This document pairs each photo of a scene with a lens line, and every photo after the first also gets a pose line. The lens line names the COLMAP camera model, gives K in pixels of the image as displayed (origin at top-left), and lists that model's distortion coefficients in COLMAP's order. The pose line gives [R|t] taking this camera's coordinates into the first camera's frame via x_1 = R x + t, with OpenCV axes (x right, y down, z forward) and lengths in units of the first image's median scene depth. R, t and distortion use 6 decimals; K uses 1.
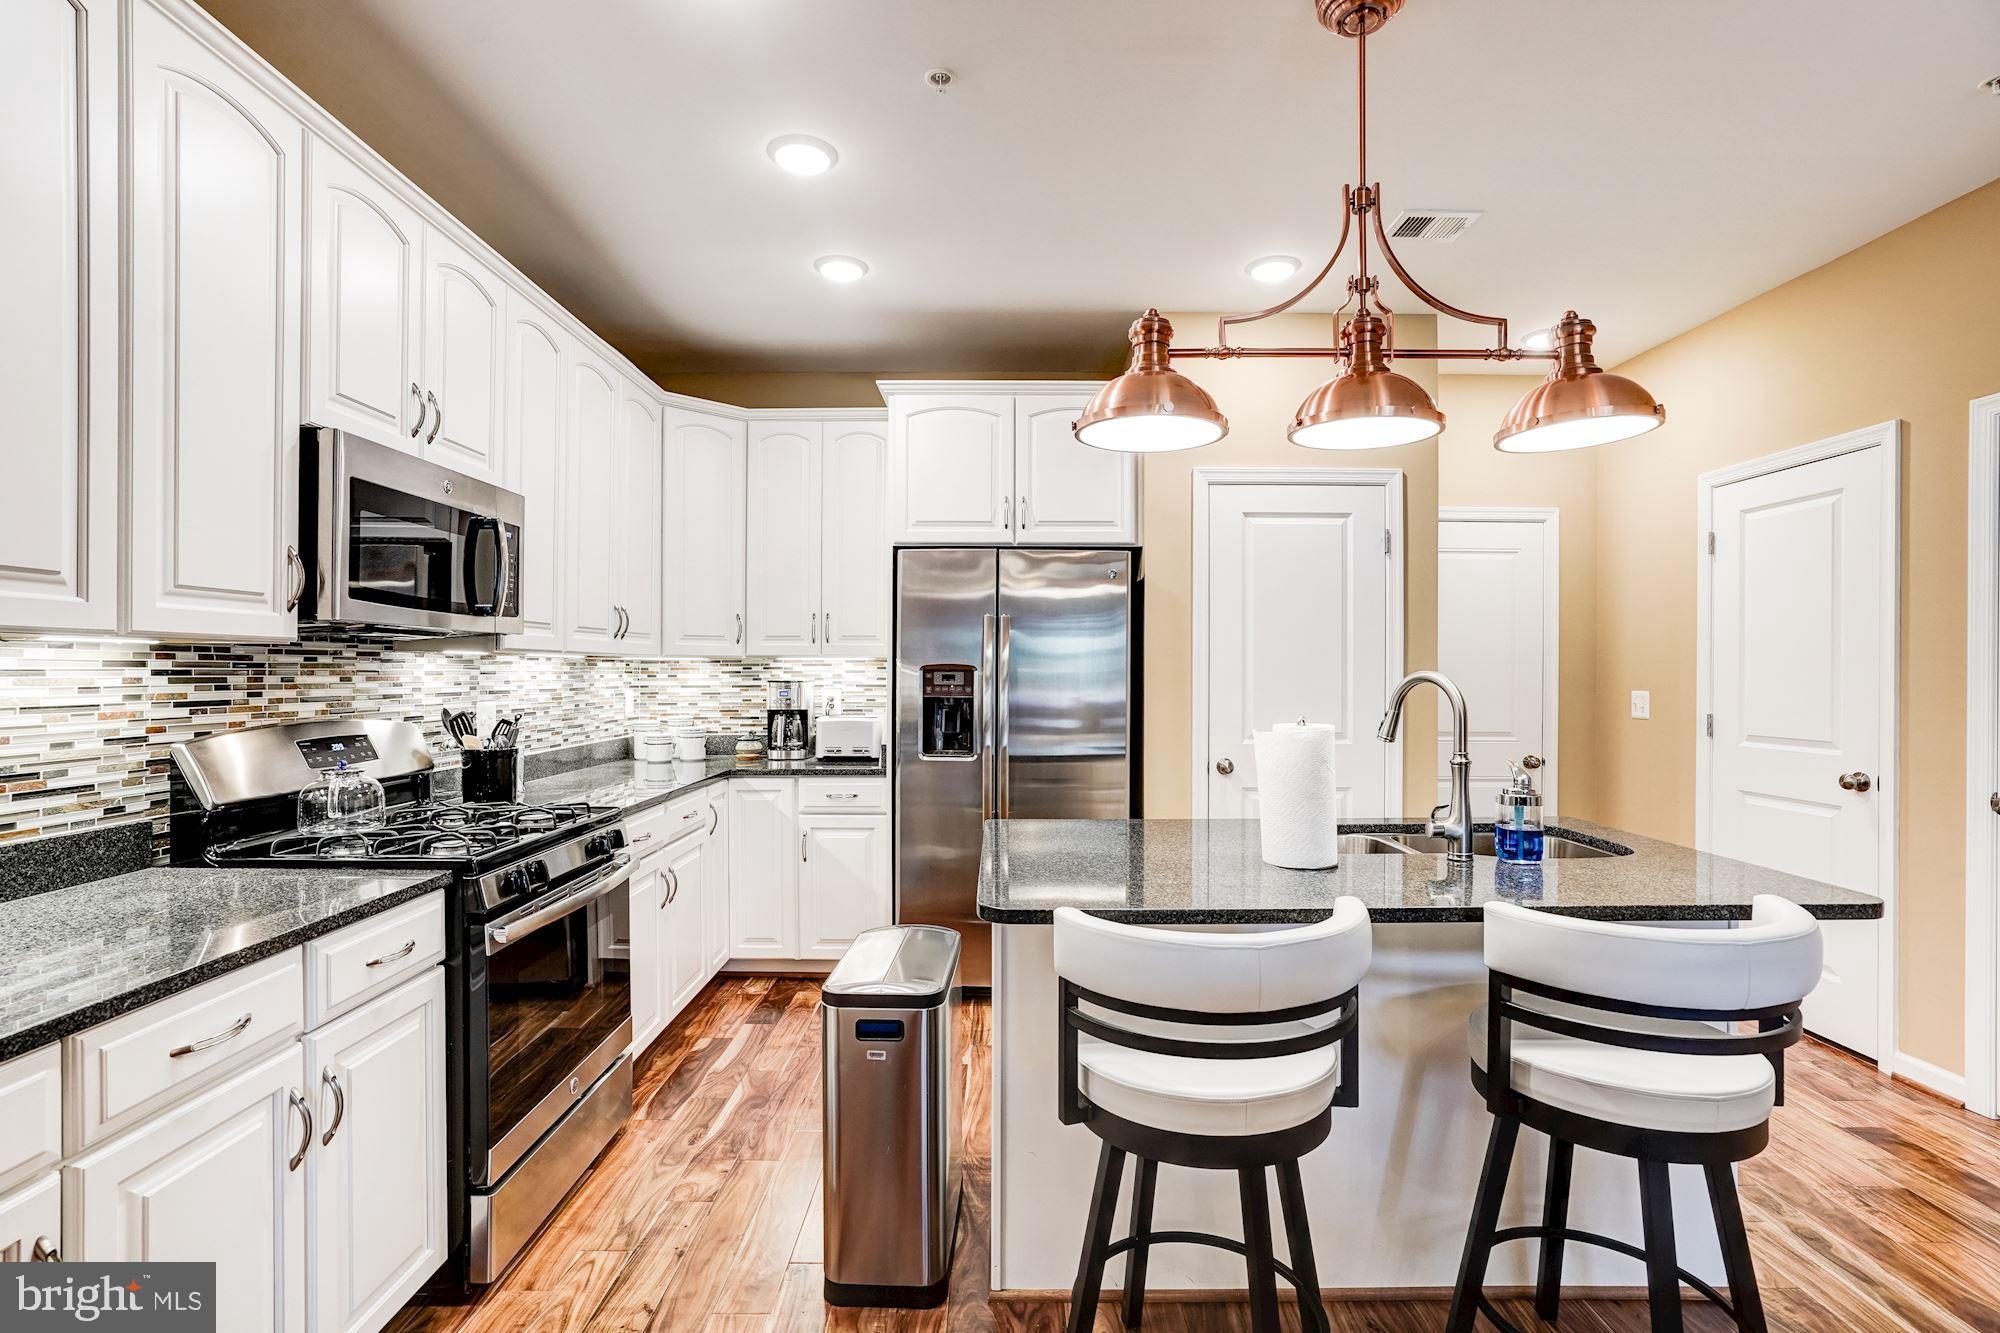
lens RADIAL K [[927.9, 0, 997.8], [0, 927.9, 676.7], [0, 0, 1]] dist [-0.046969, 0.029138]
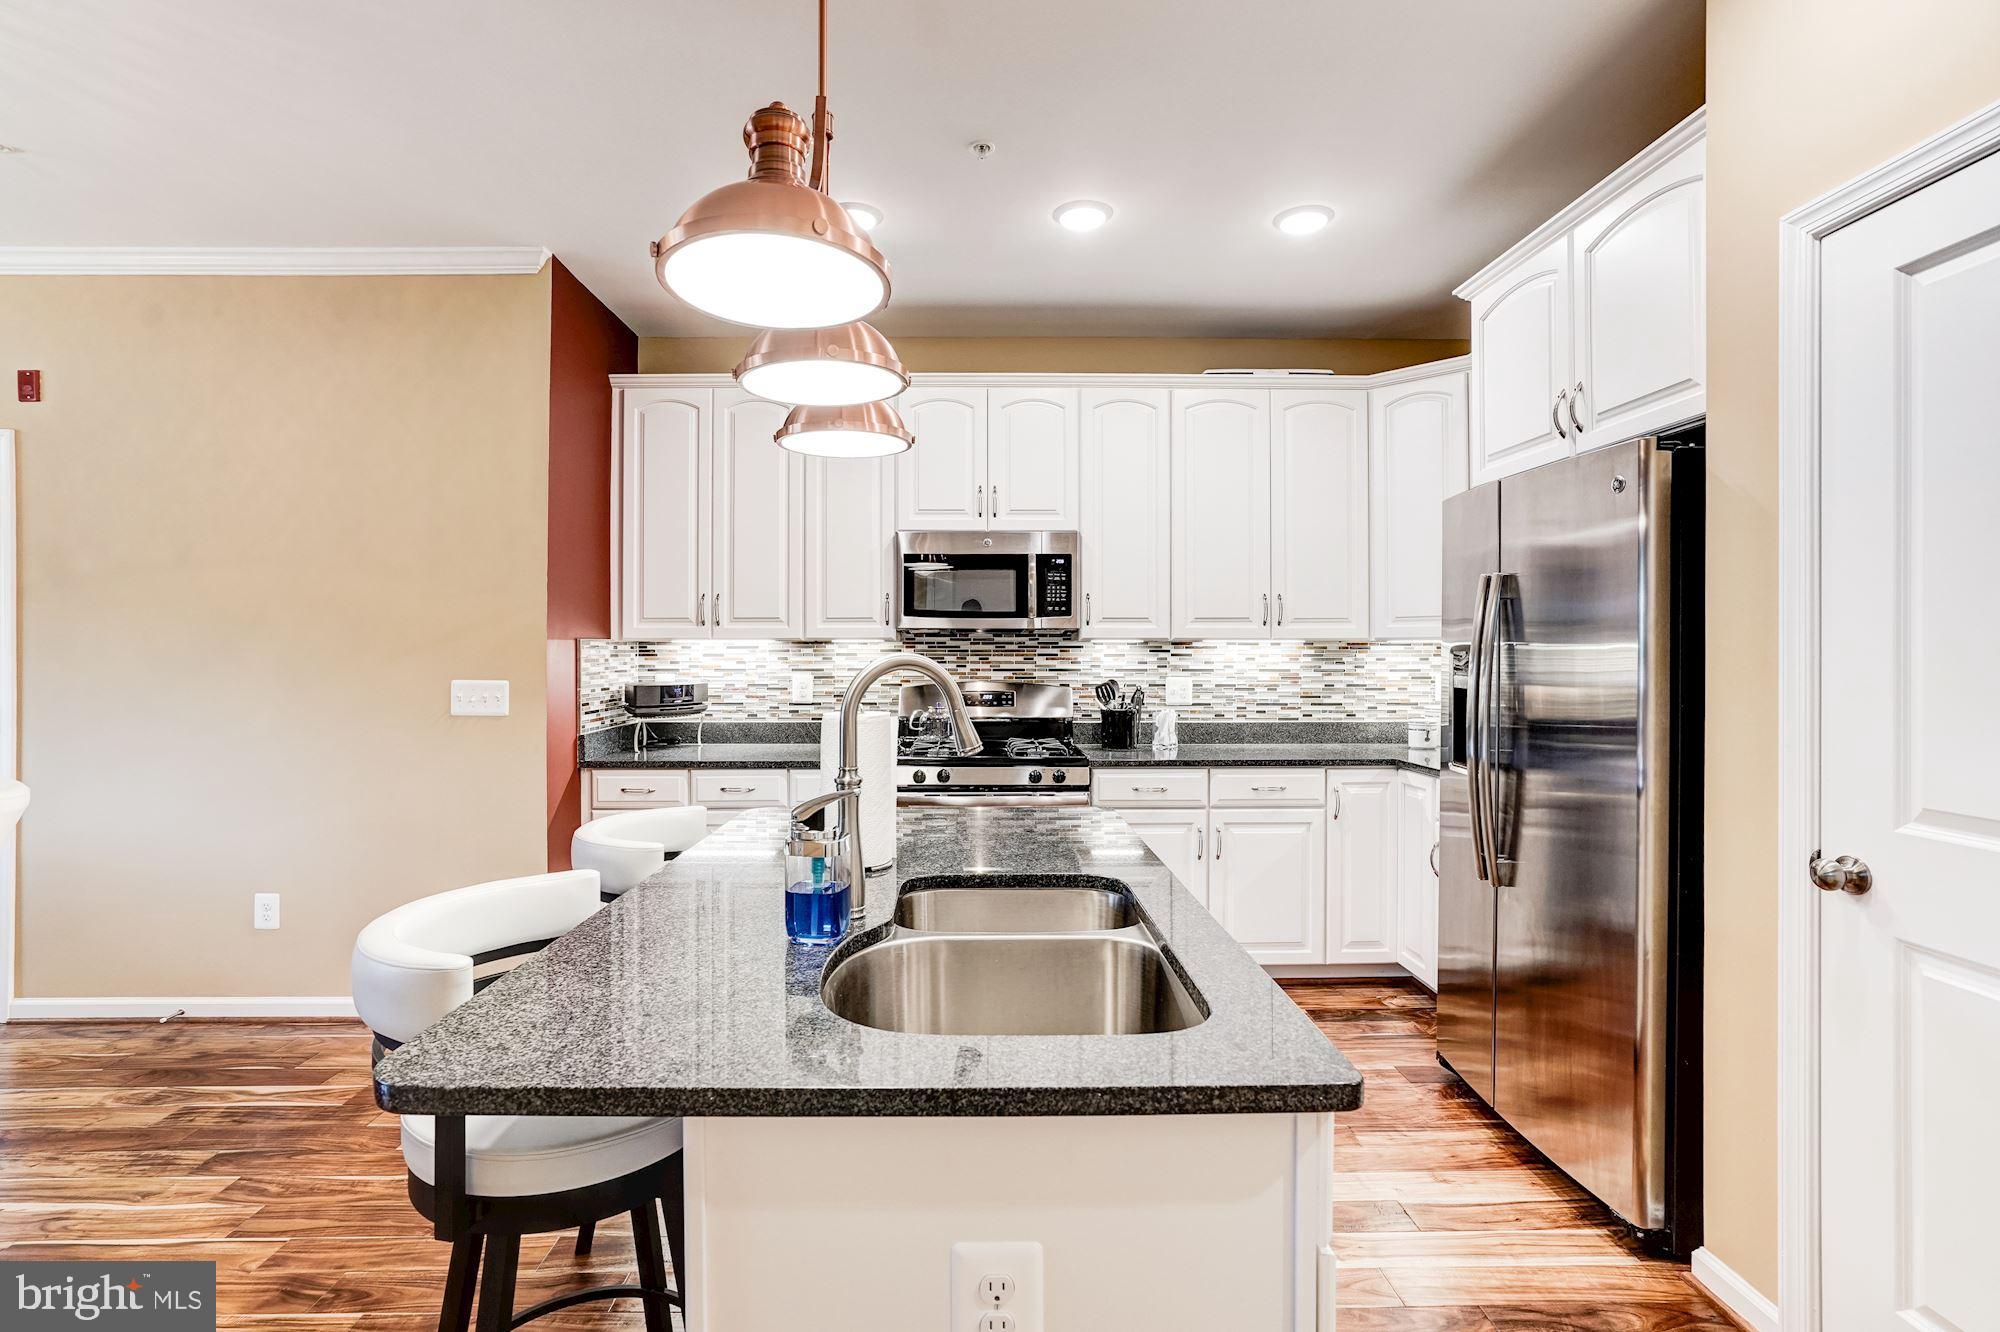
lens RADIAL K [[957.7, 0, 969.3], [0, 957.7, 657.8], [0, 0, 1]] dist [-0.045110, 0.031695]
pose [[-0.000179, 0.003774, -0.999993, 0.962721], [-0.005662, 0.999977, 0.003775, -0.004705], [0.999984, 0.005662, -0.000157, 0.820619]]
